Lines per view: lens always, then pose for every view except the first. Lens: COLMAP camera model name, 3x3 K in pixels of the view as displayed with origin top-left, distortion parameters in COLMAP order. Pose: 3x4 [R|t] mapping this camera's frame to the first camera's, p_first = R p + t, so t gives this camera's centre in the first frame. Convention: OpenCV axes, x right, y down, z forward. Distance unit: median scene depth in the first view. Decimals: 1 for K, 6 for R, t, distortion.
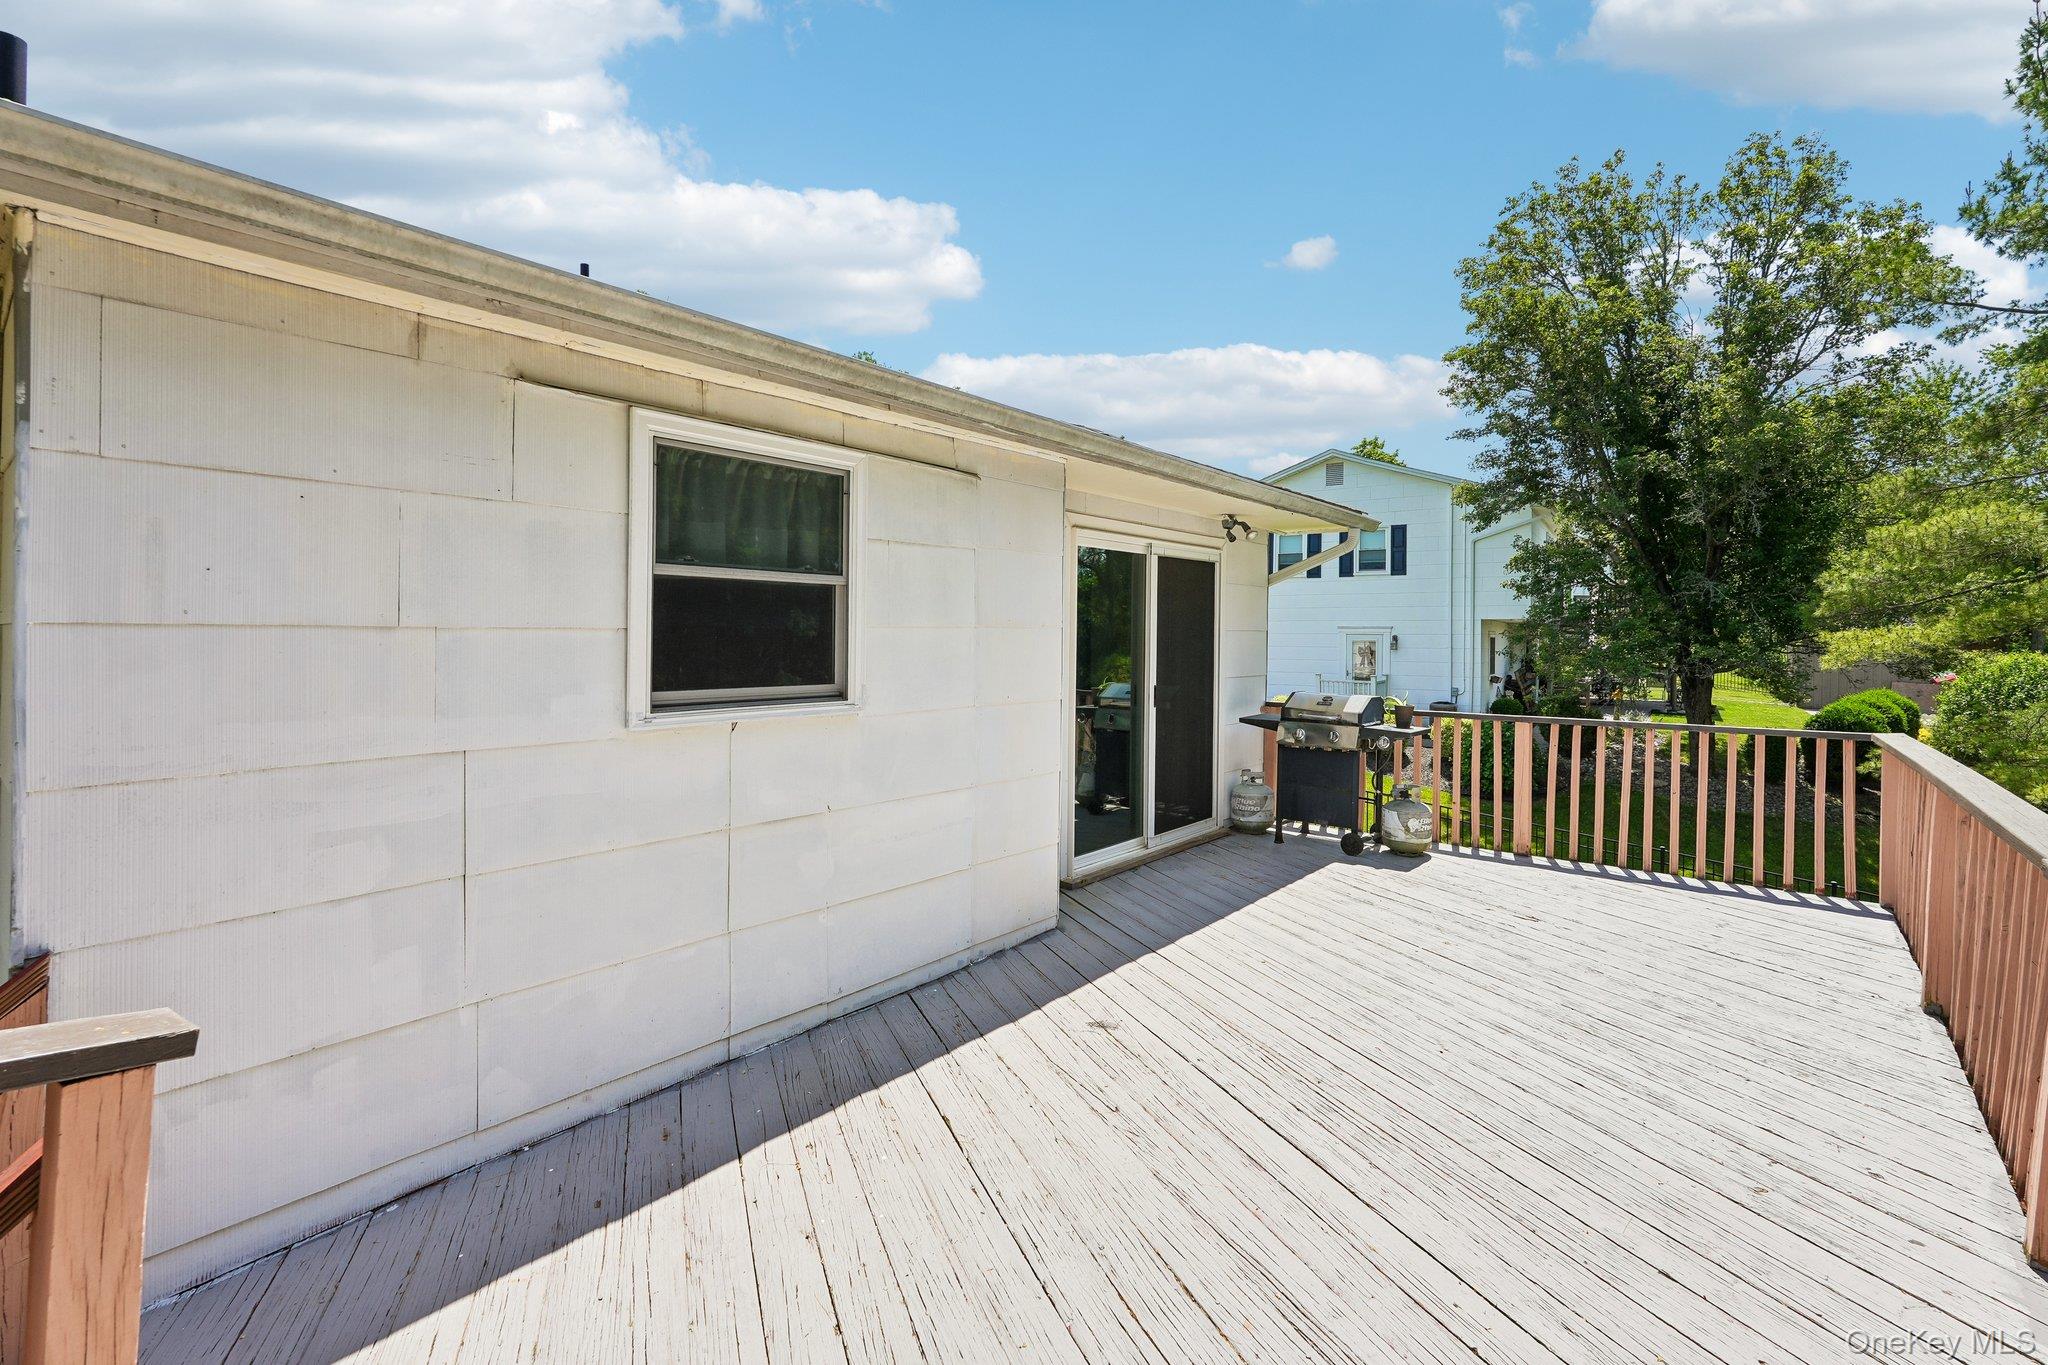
lens RADIAL K [[929.7, 0, 1035.7], [0, 929.7, 643.7], [0, 0, 1]] dist [-0.000739, 0.000493]
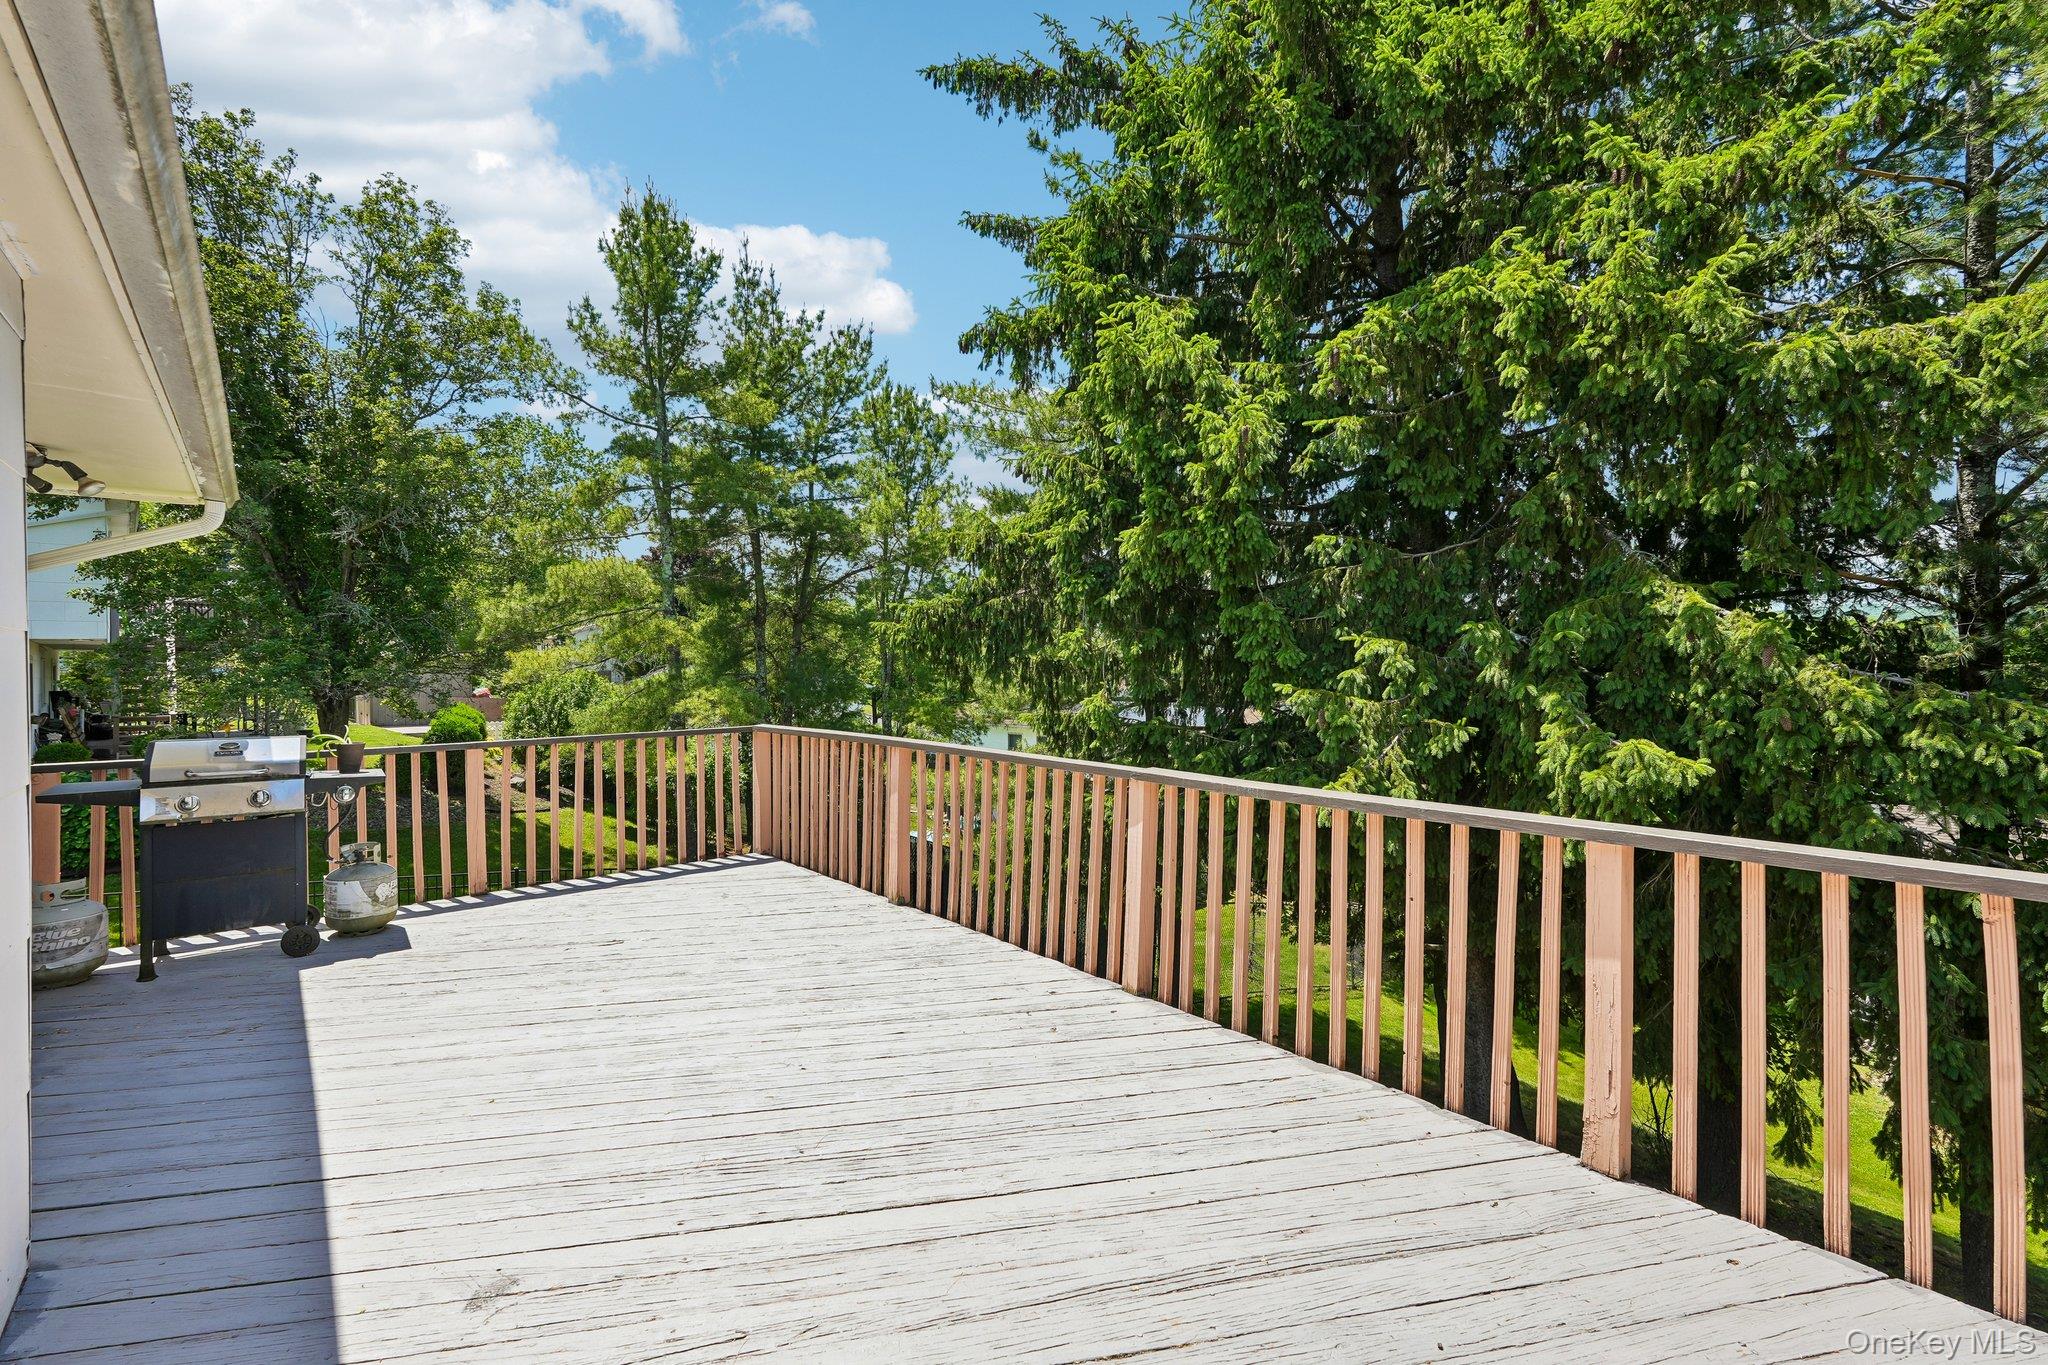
lens RADIAL K [[938.7, 0, 960.1], [0, 938.7, 677.2], [0, 0, 1]] dist [-0.001053, 0.000720]
pose [[0.192691, -0.024332, 0.980958, -0.443660], [0.016511, 0.999631, 0.021552, 0.004054], [-0.981121, 0.012043, 0.193022, 0.567426]]
